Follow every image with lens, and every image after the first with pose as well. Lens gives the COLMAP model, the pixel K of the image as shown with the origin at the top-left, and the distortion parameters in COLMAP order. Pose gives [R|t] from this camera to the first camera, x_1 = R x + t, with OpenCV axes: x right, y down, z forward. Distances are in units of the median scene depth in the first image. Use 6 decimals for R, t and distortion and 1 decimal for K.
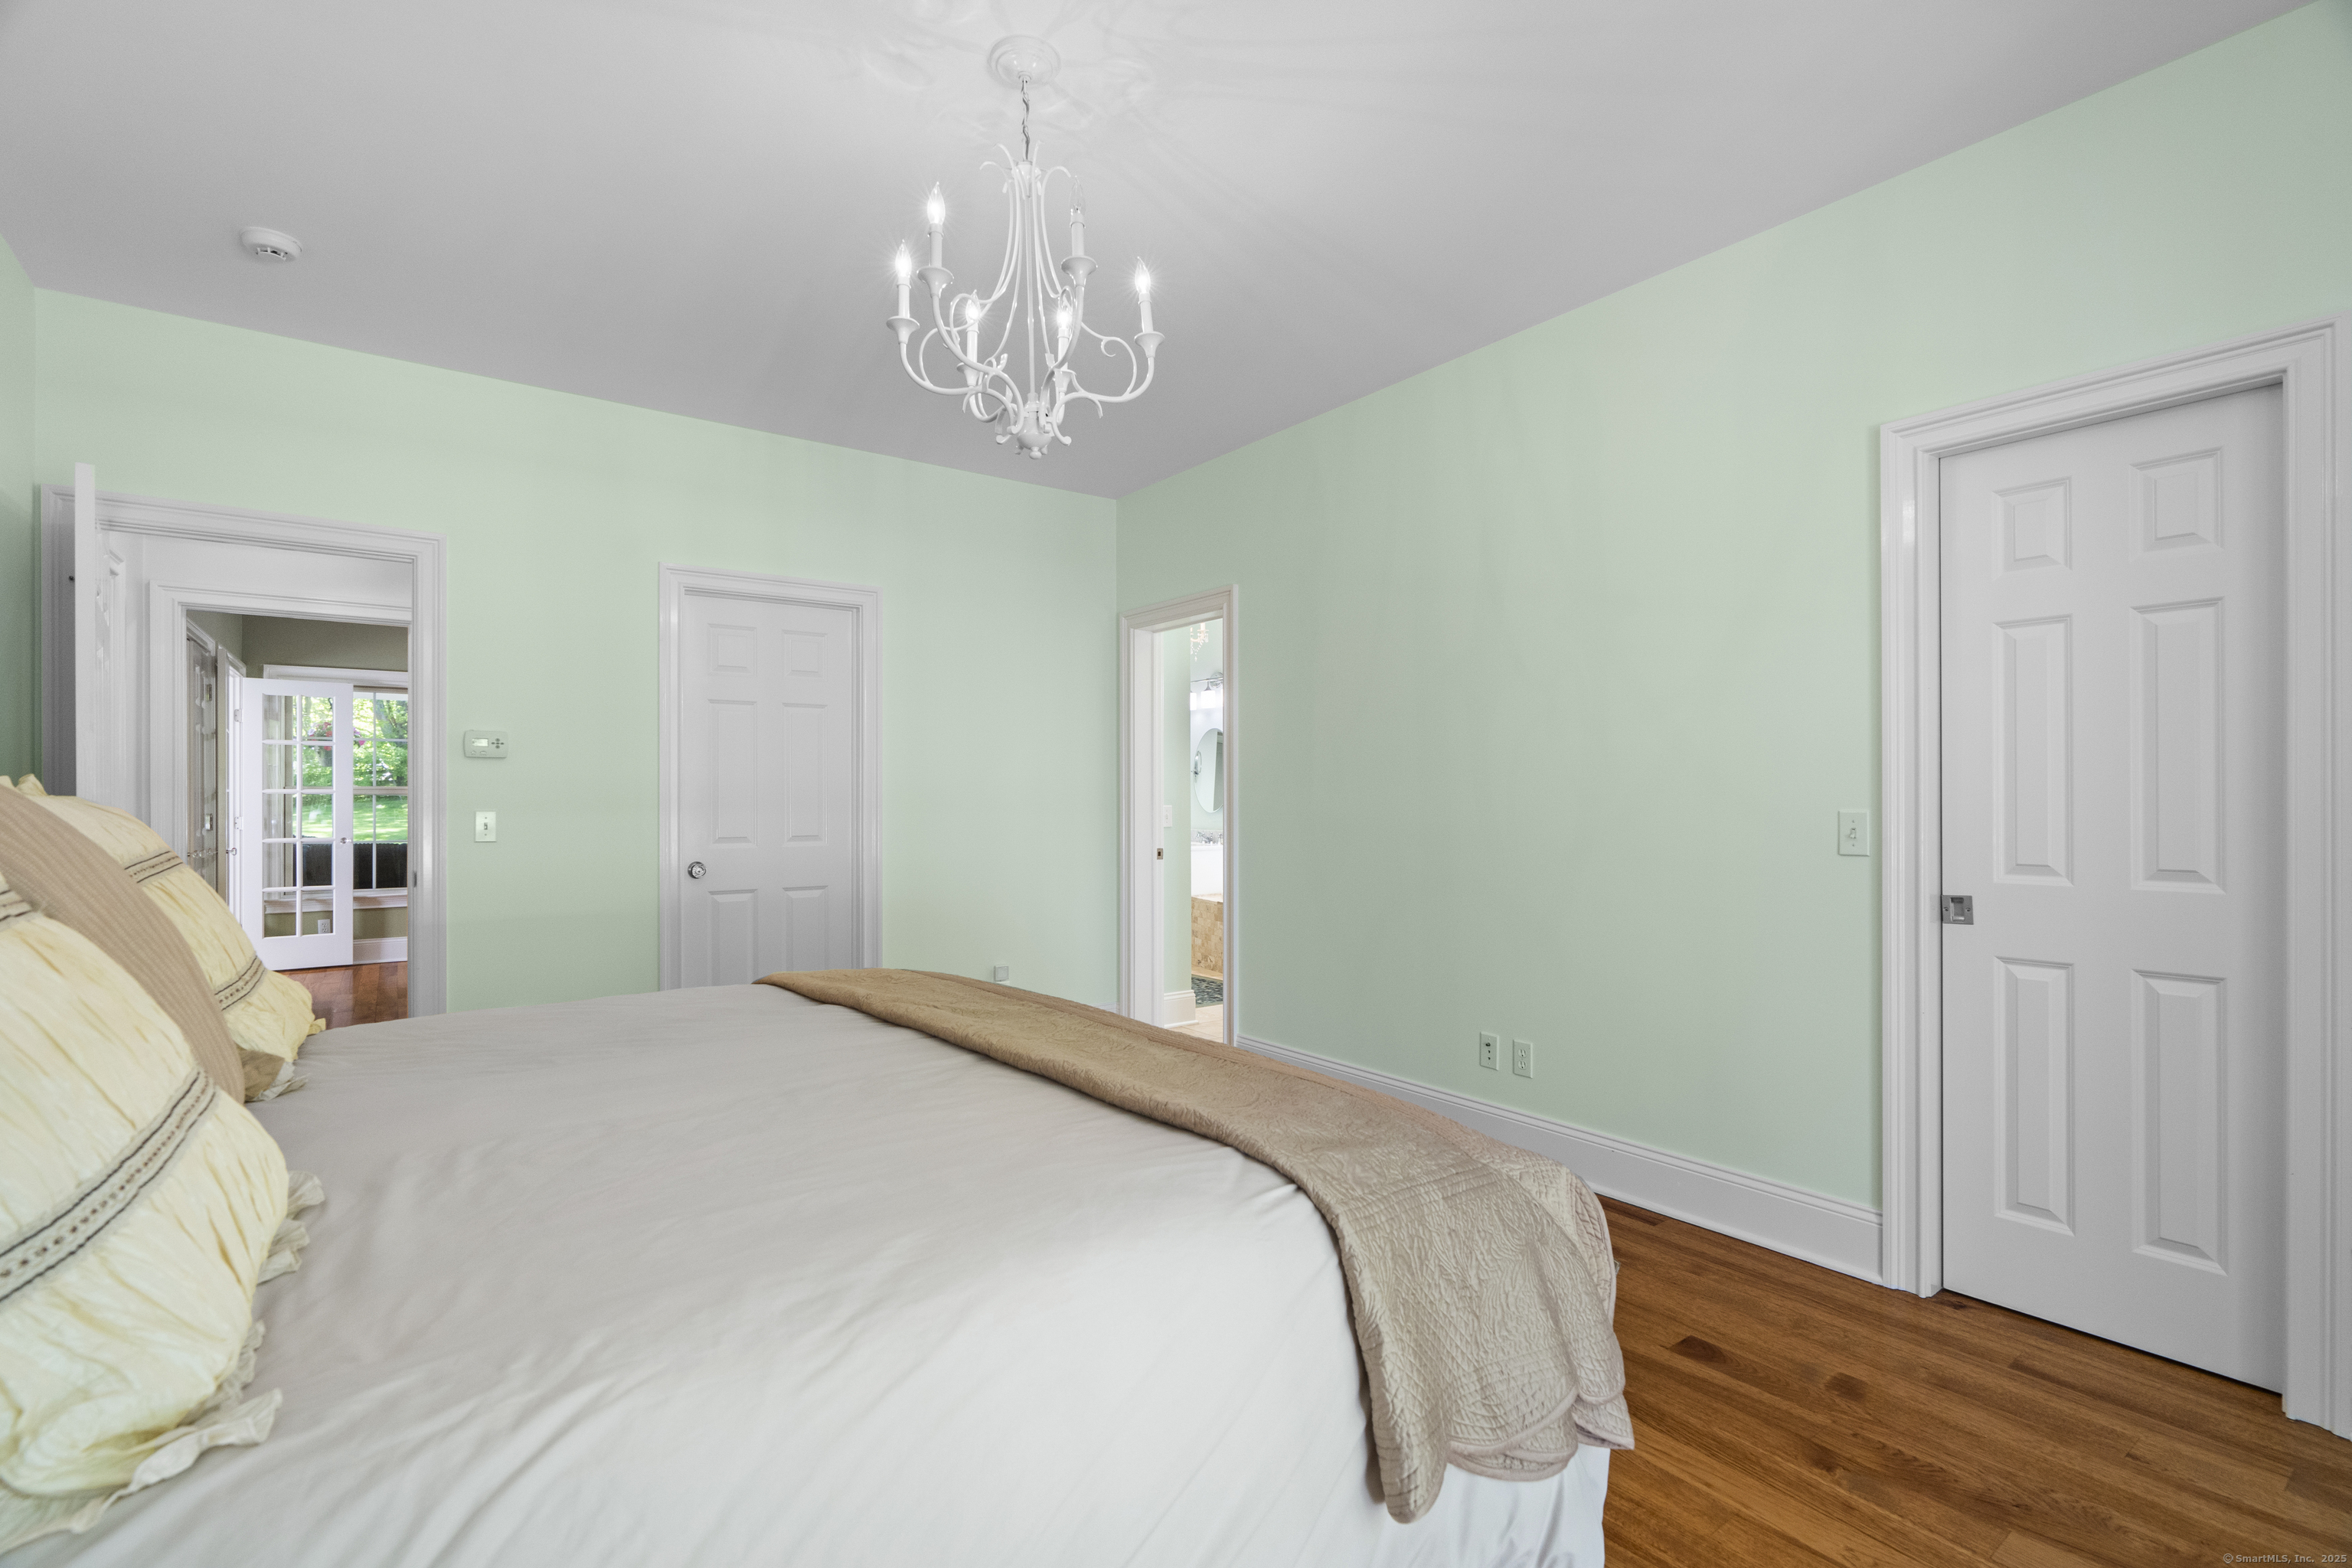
lens RADIAL K [[1067.9, 0, 1167.2], [0, 1067.9, 795.3], [0, 0, 1]] dist [0.001669, 0.000940]
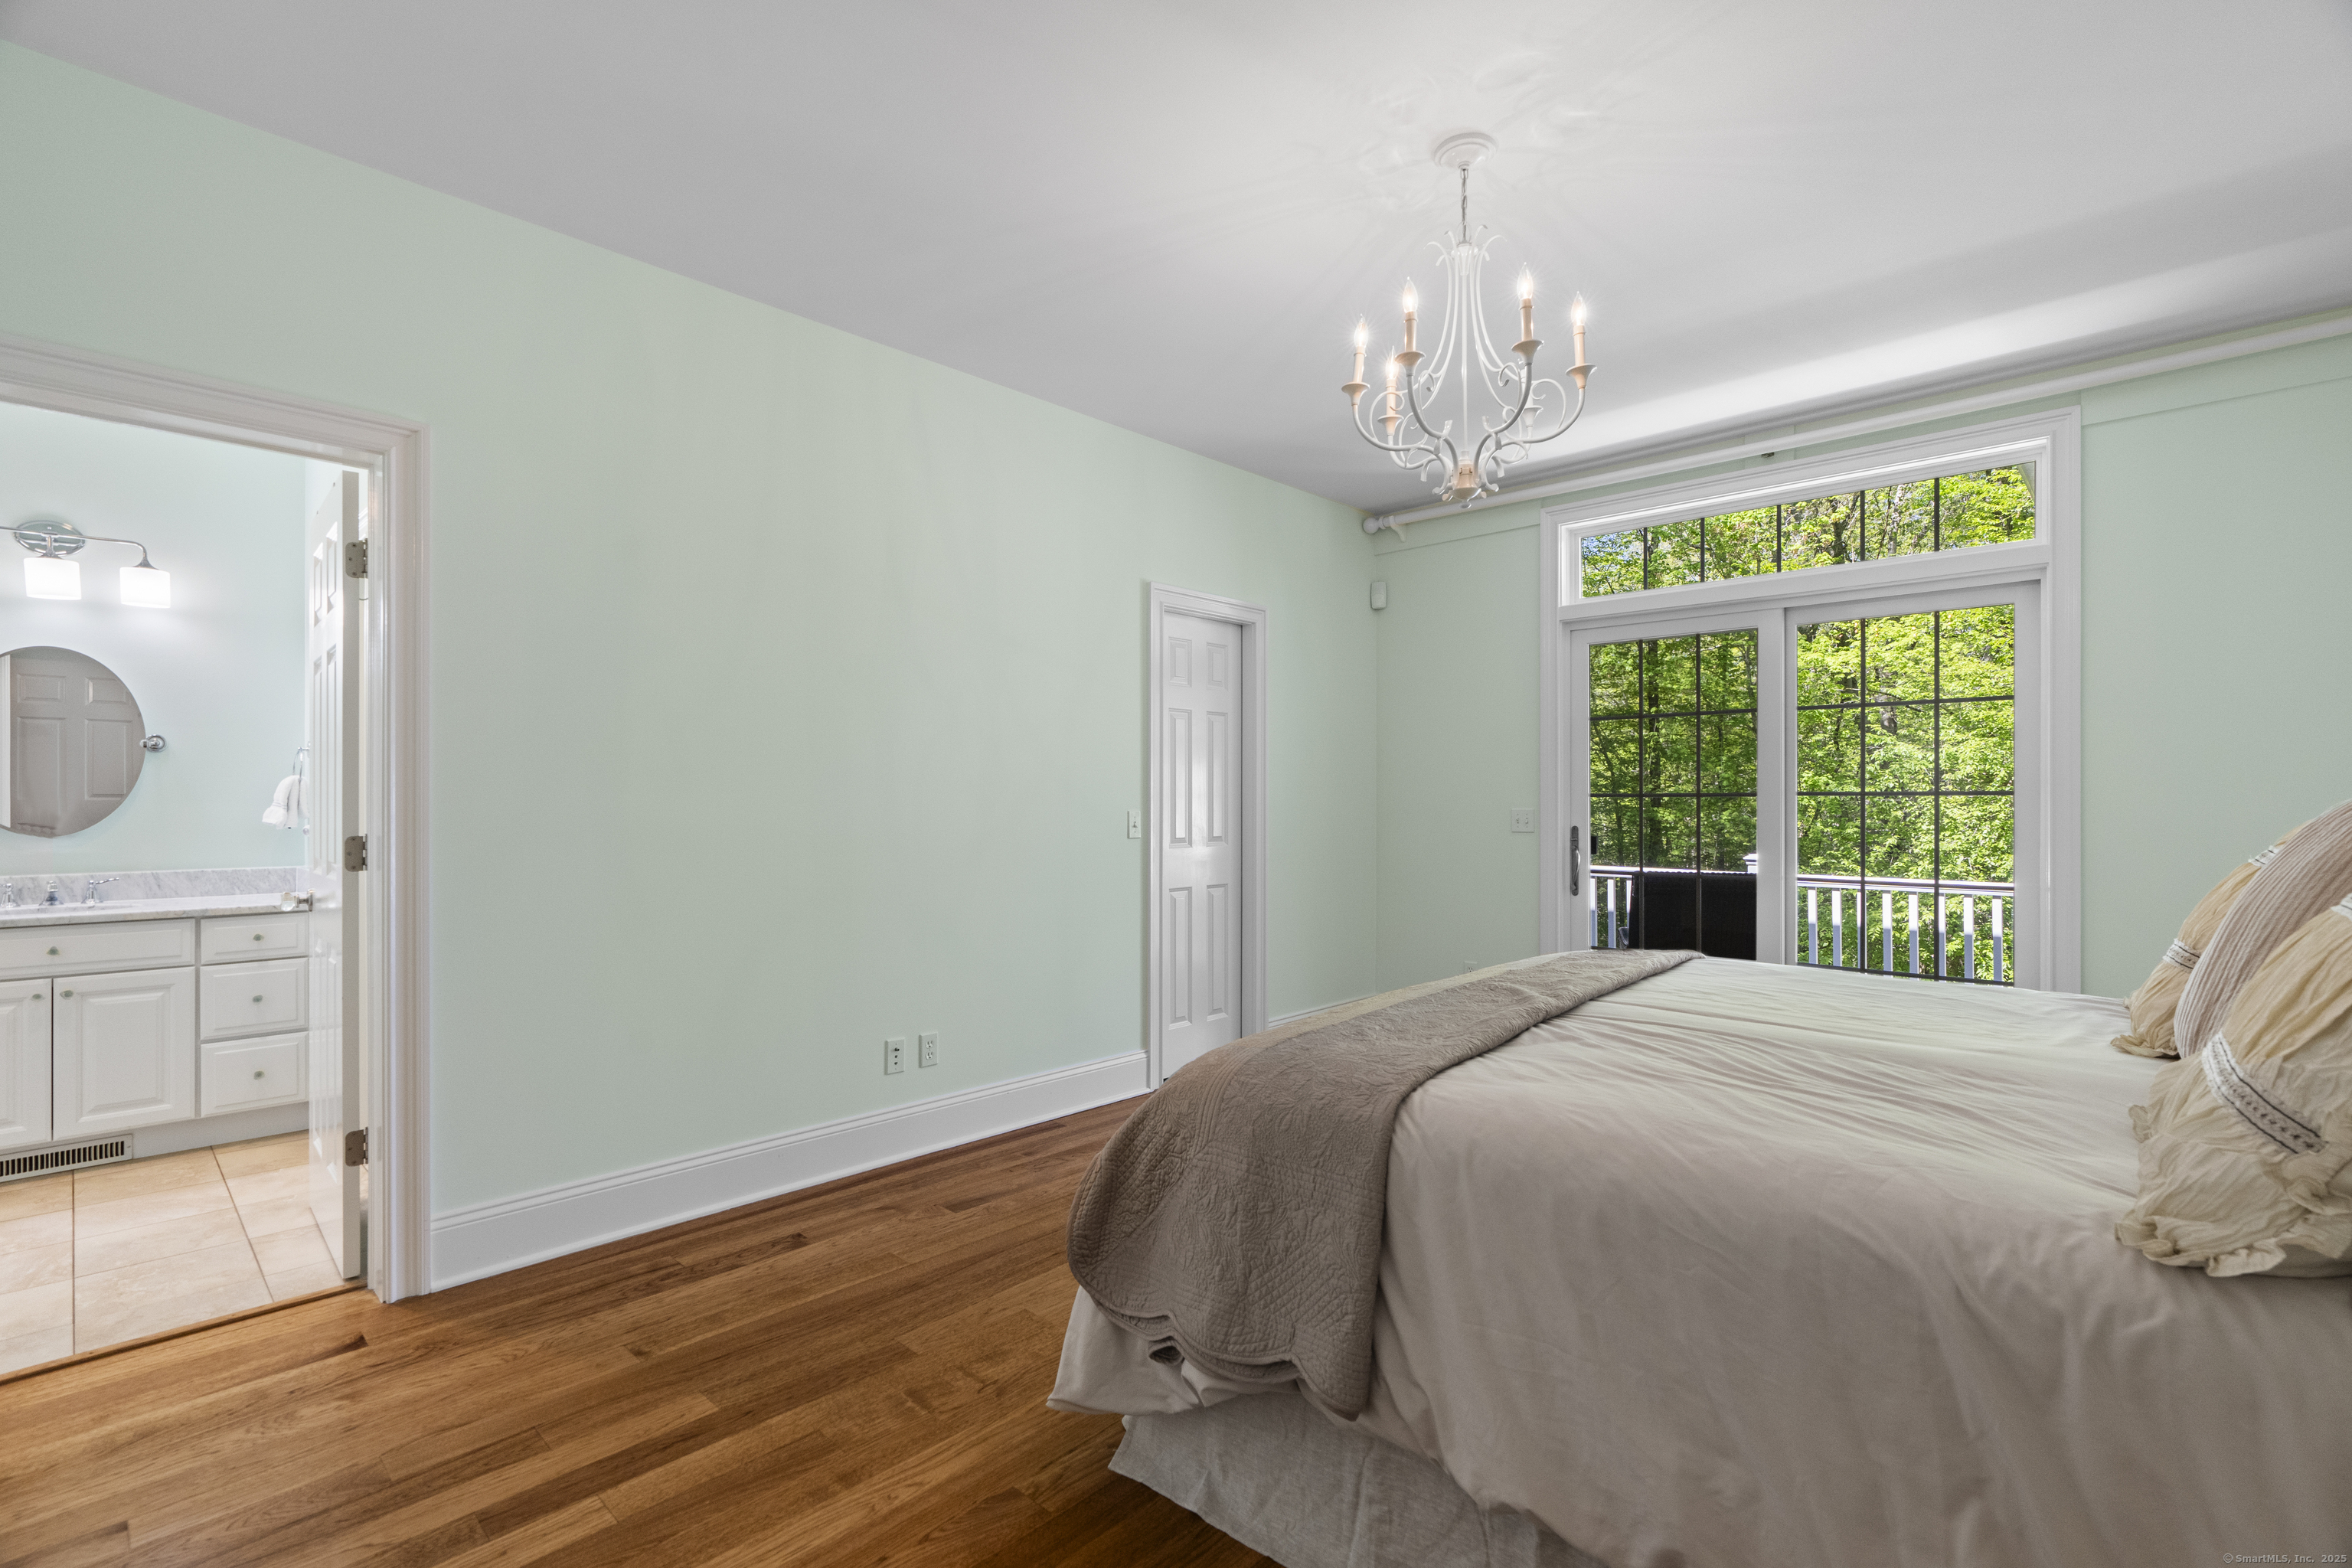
lens RADIAL K [[1067.9, 0, 1167.2], [0, 1067.9, 795.3], [0, 0, 1]] dist [0.001669, 0.000940]
pose [[-0.165548, 0.009717, 0.986154, -1.076786], [-0.001317, 0.999948, -0.010074, 0.008164], [-0.986201, -0.002967, -0.165527, 1.351225]]
